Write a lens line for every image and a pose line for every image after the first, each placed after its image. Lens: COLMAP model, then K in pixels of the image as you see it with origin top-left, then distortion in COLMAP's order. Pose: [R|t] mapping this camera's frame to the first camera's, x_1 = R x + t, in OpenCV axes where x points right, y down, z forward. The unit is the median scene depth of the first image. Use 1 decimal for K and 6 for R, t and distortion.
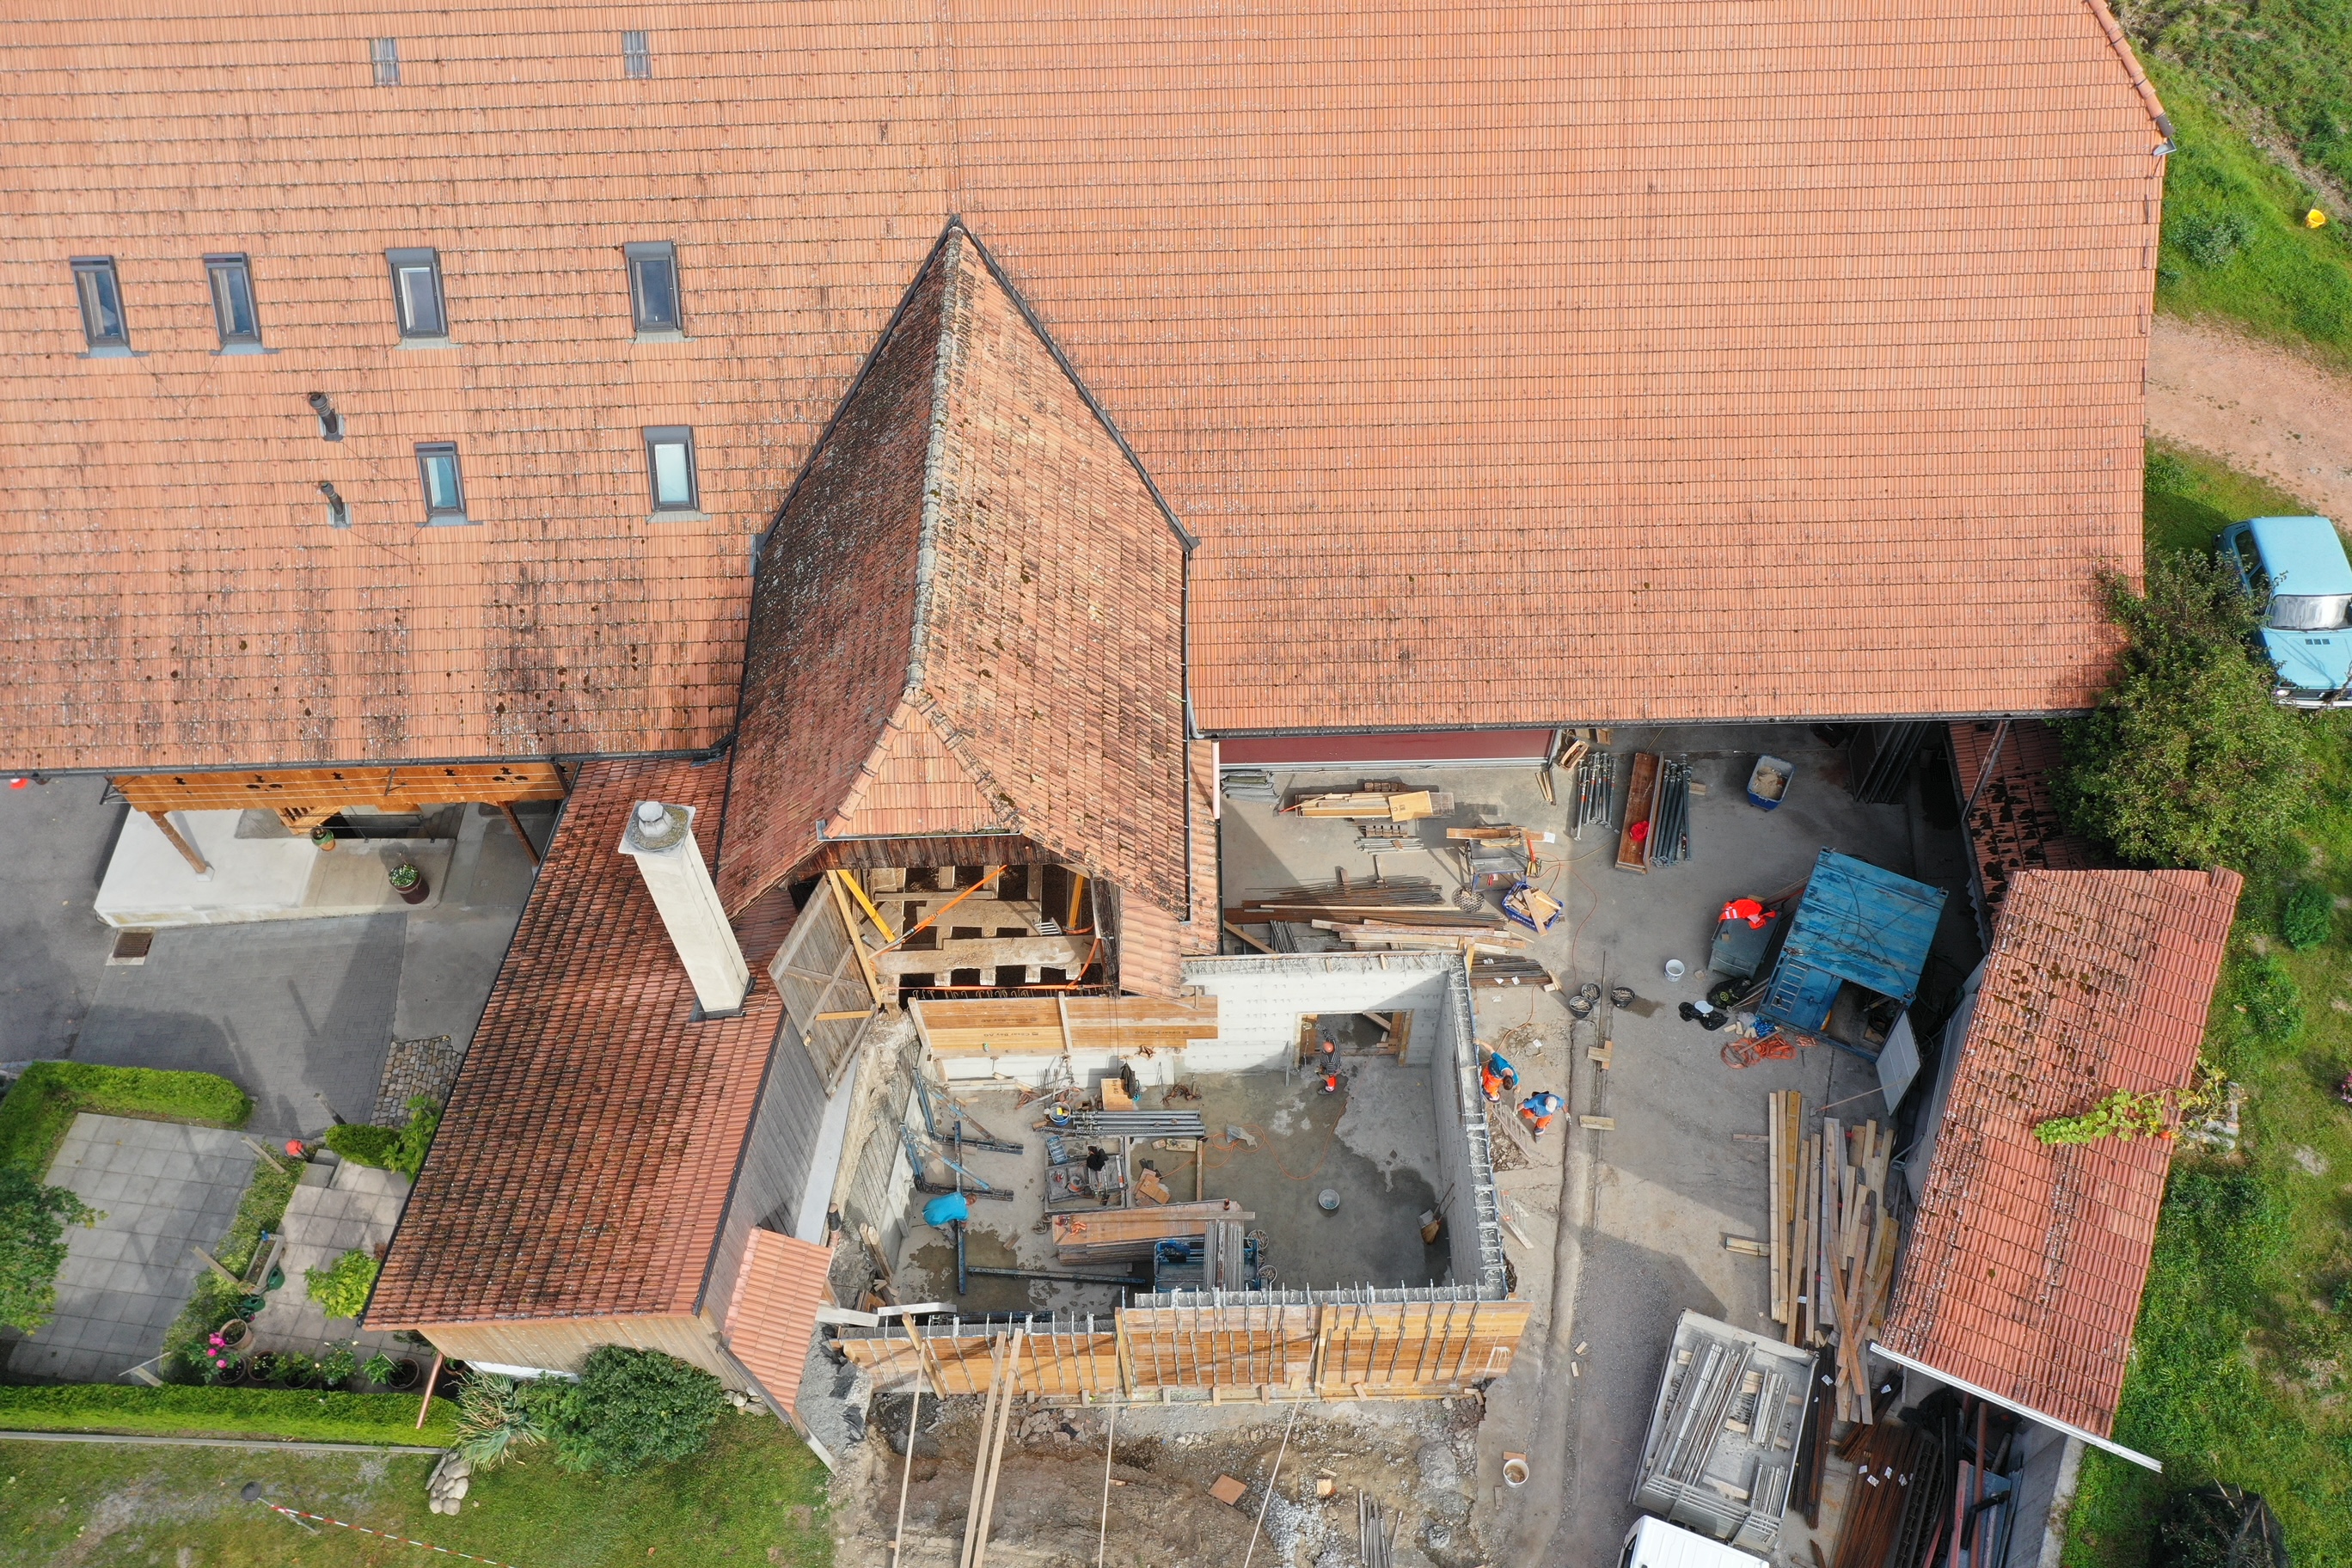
lens RADIAL K [[1882.1, 0, 1176.0], [0, 1882.1, 787.7], [0, 0, 1]] dist [0.009701, 0.012014]
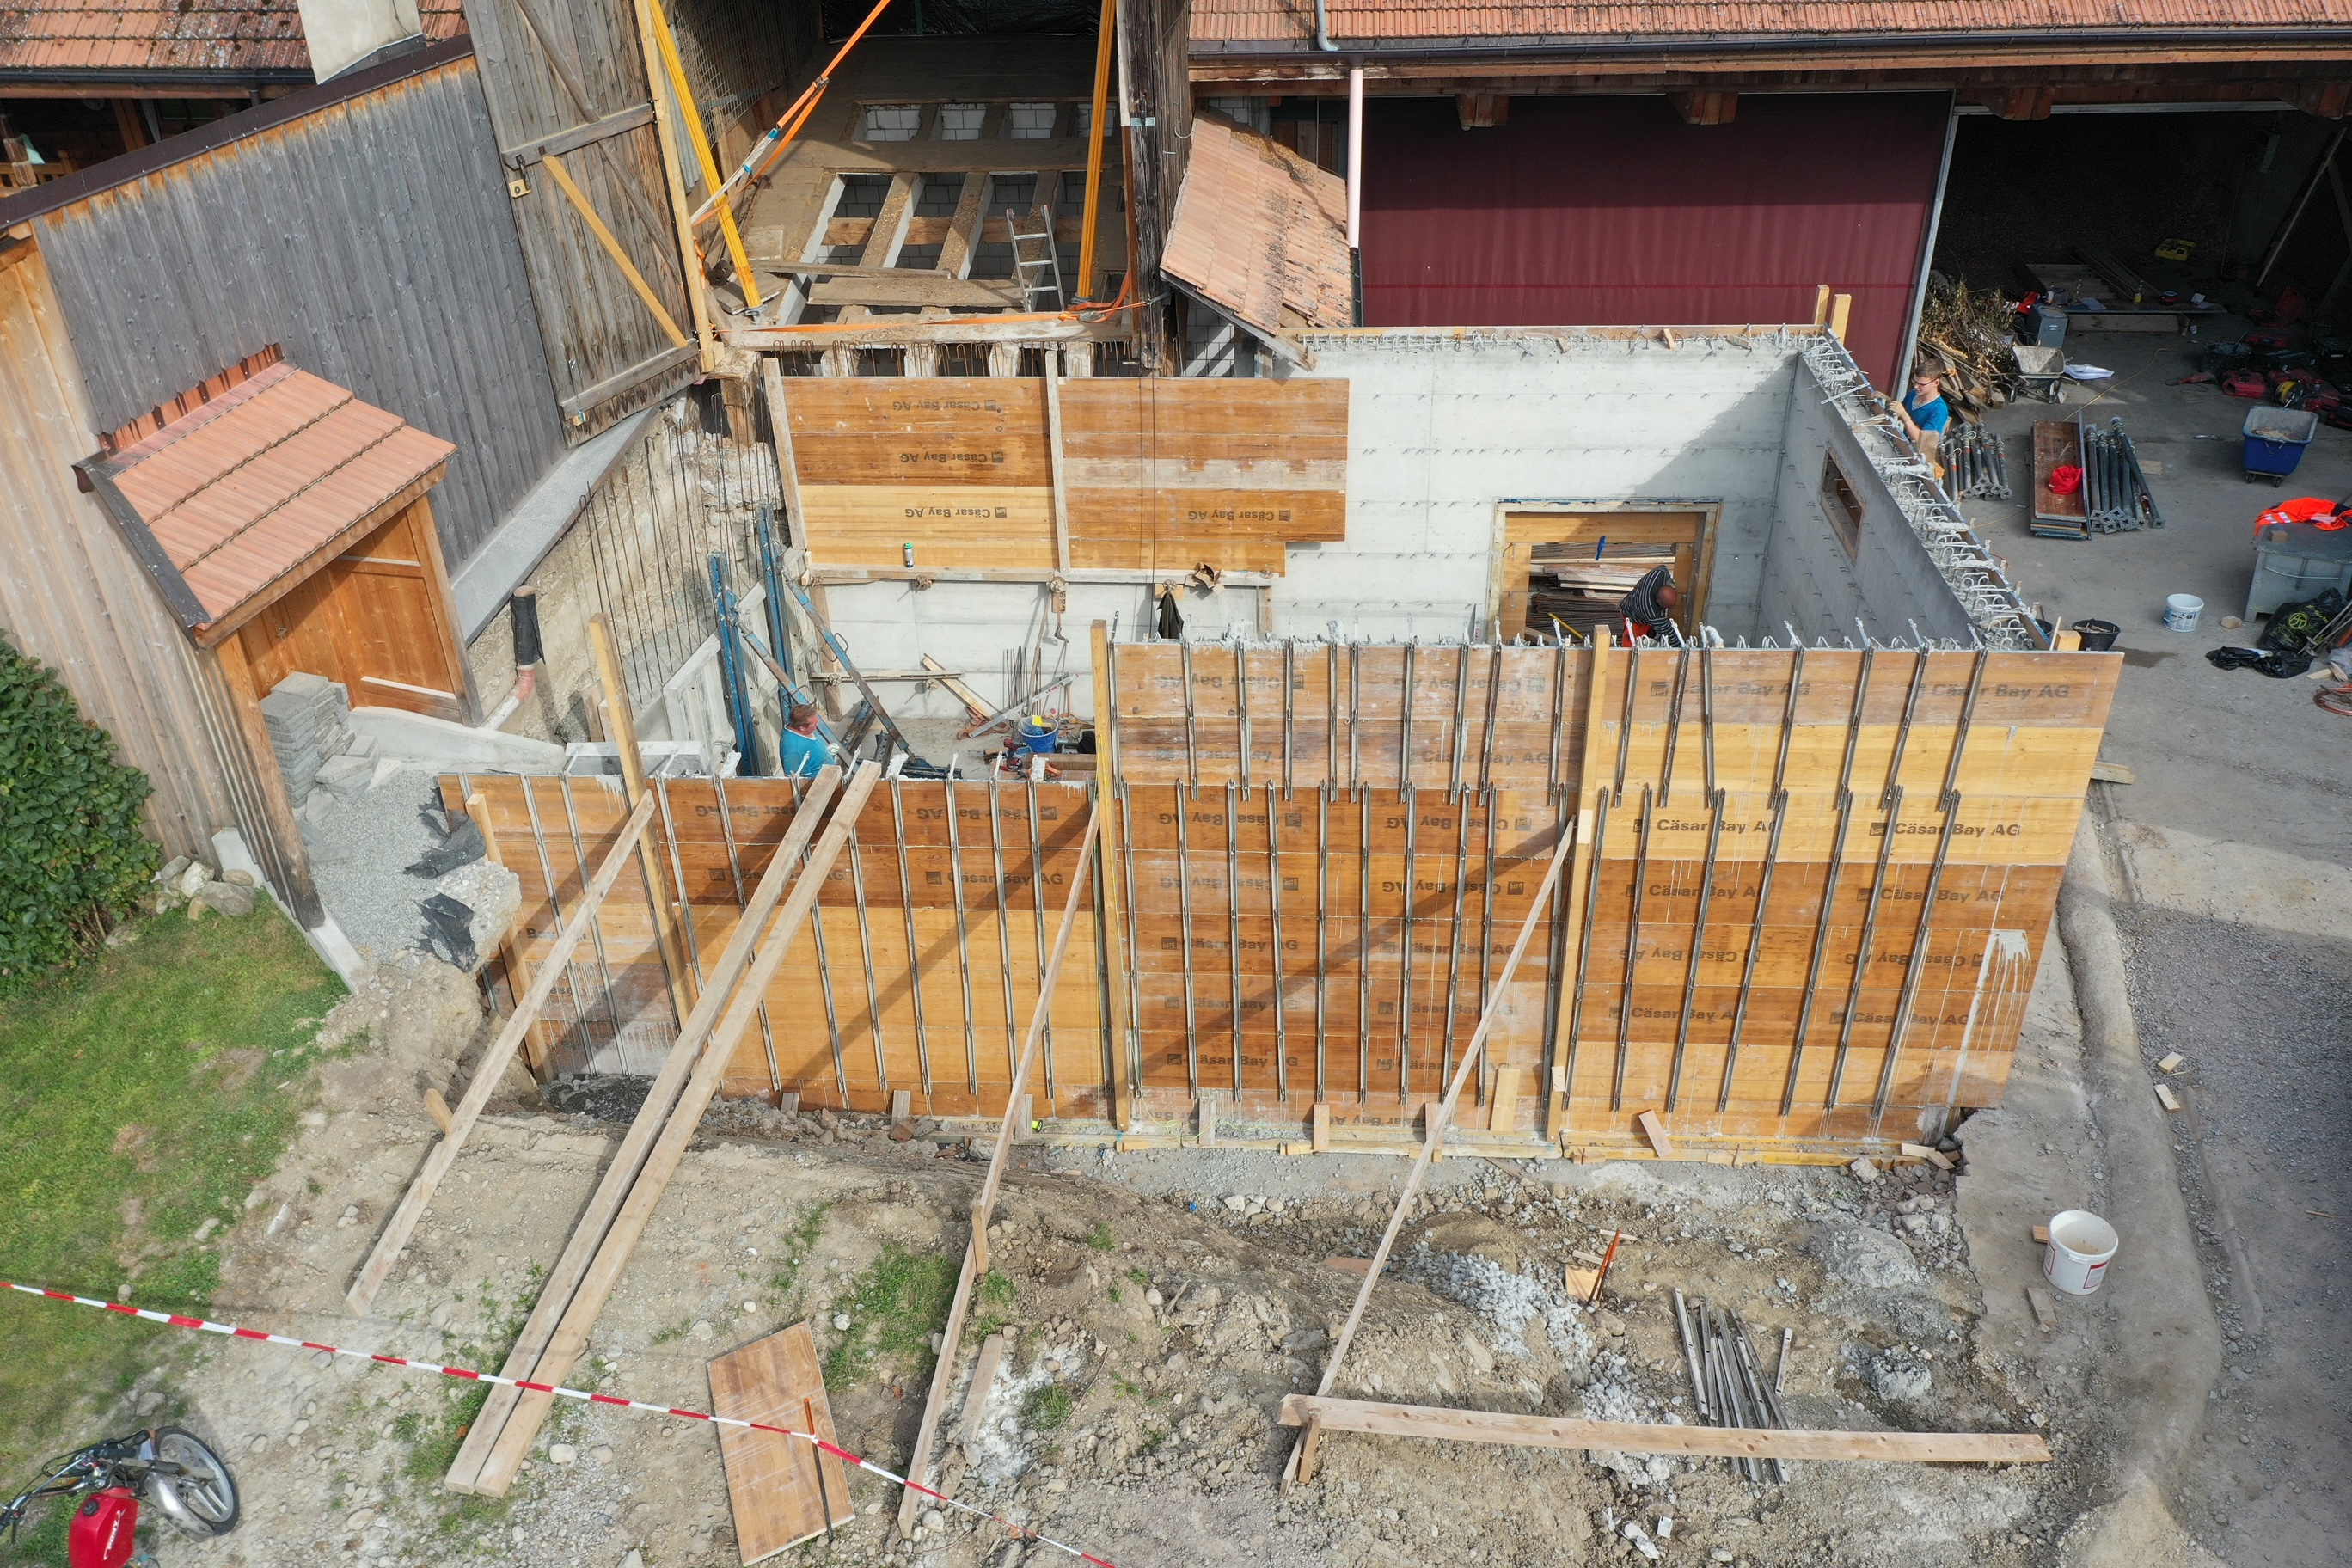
lens RADIAL K [[1882.1, 0, 1179.1], [0, 1882.1, 778.9], [0, 0, 1]] dist [0.009701, 0.012014]
pose [[0.996955, 0.041570, -0.065971, 0.014434], [-0.064013, 0.919429, -0.388012, 0.432943], [0.044526, 0.391053, 0.919290, 0.583141]]
